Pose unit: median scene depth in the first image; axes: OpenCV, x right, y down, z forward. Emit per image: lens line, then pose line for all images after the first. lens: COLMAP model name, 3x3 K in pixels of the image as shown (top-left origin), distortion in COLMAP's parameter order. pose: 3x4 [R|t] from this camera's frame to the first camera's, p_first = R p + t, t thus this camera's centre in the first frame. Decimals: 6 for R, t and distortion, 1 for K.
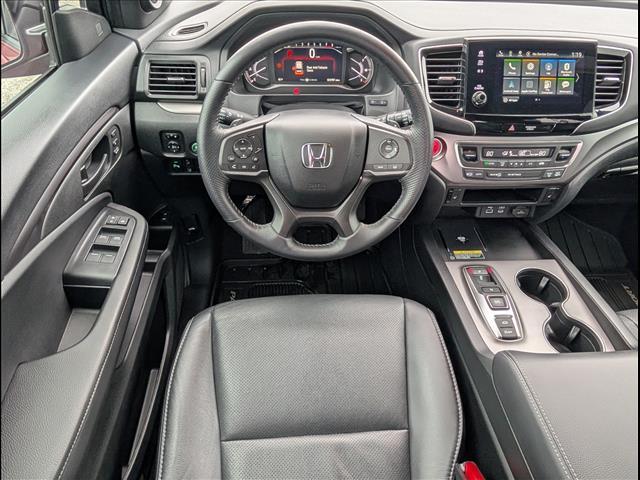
lens RADIAL K [[424.9, 0, 320.0], [0, 424.9, 240.0], [0, 0, 1]] dist [-0.000285, -0.004304]
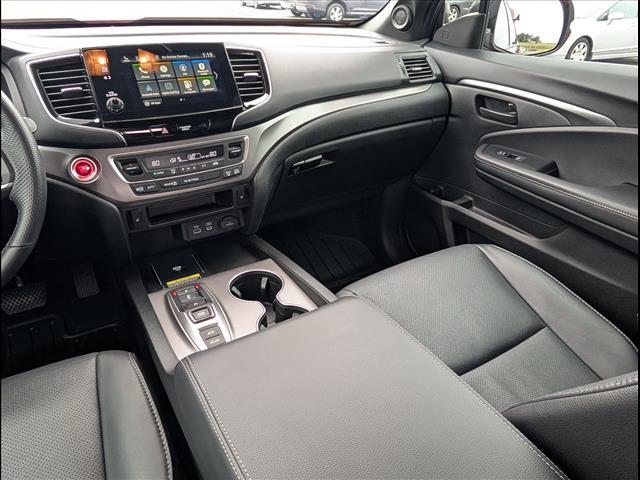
lens RADIAL K [[424.9, 0, 320.0], [0, 424.9, 240.0], [0, 0, 1]] dist [-0.000285, -0.004304]
pose [[0.878736, -0.252159, 0.405263, 0.312590], [0.329533, 0.934740, -0.132925, 0.196671], [-0.345297, 0.250354, 0.904485, 0.098571]]
